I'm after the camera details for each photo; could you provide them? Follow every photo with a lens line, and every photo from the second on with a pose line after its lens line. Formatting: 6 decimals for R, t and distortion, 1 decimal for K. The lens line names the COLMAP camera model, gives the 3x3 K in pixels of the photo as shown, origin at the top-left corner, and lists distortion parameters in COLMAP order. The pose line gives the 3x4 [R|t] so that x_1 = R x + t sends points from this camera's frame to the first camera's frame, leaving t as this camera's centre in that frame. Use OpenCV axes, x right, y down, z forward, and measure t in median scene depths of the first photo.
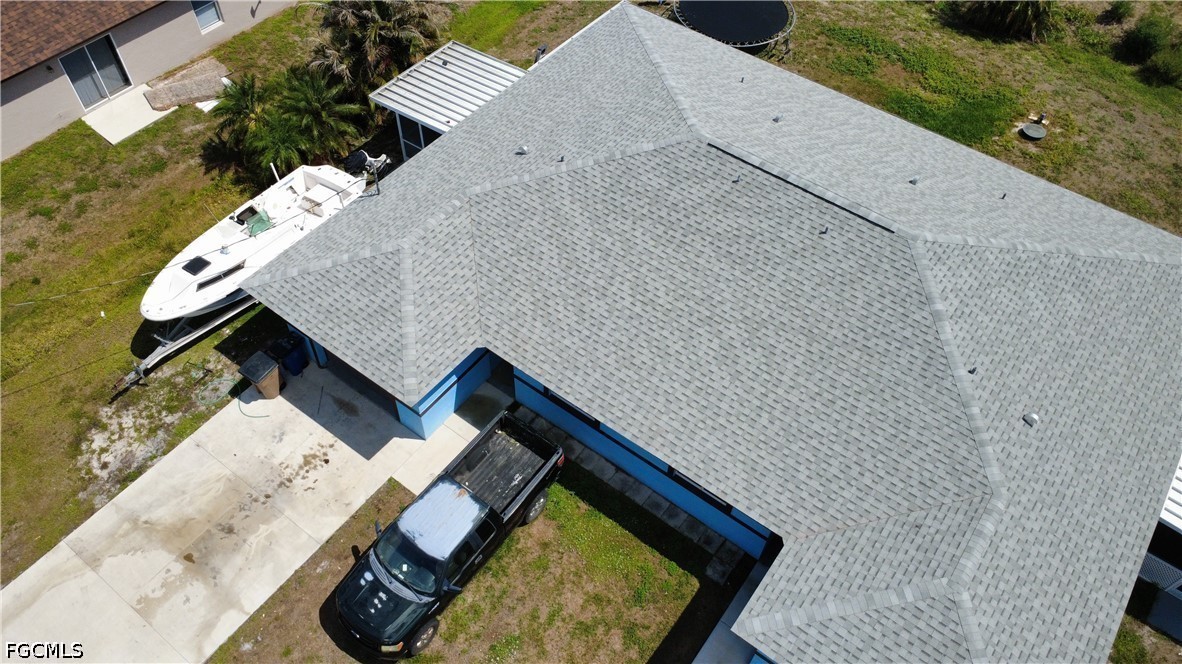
lens RADIAL K [[862.9, 0, 591.5], [0, 862.9, 331.7], [0, 0, 1]] dist [-0.003879, 0.002501]
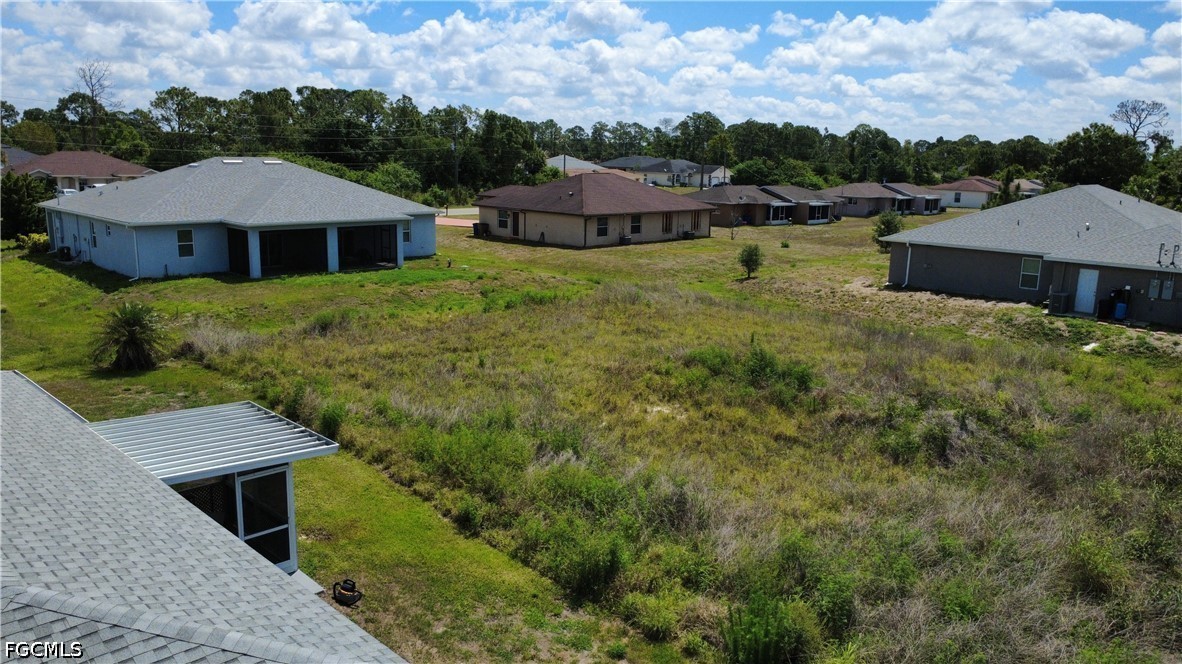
lens RADIAL K [[862.9, 0, 591.5], [0, 862.9, 331.7], [0, 0, 1]] dist [-0.003879, 0.002501]
pose [[0.130503, -0.226741, 0.965172, -0.000802], [0.764143, 0.643273, 0.047798, 0.311657], [-0.631707, 0.731292, 0.257212, 0.370789]]
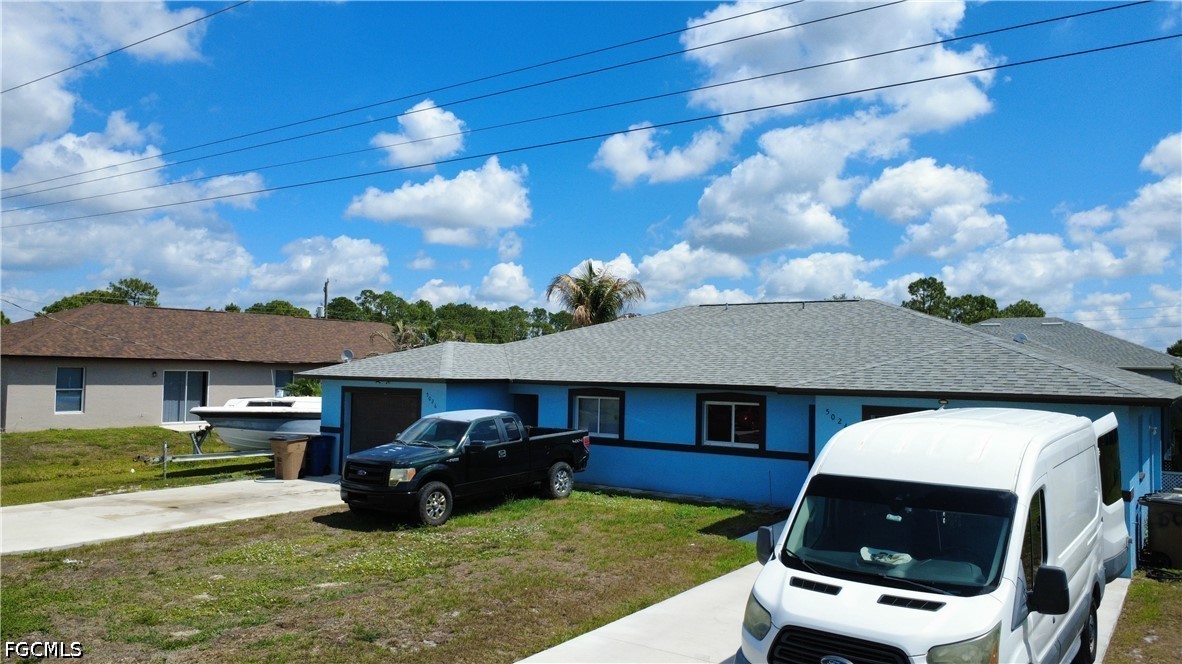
lens RADIAL K [[862.9, 0, 591.5], [0, 862.9, 331.7], [0, 0, 1]] dist [-0.003879, 0.002501]
pose [[0.999808, -0.010320, 0.016674, -0.039987], [0.019561, 0.584811, -0.810933, 0.776078], [-0.001383, 0.811104, 0.584901, 0.285879]]
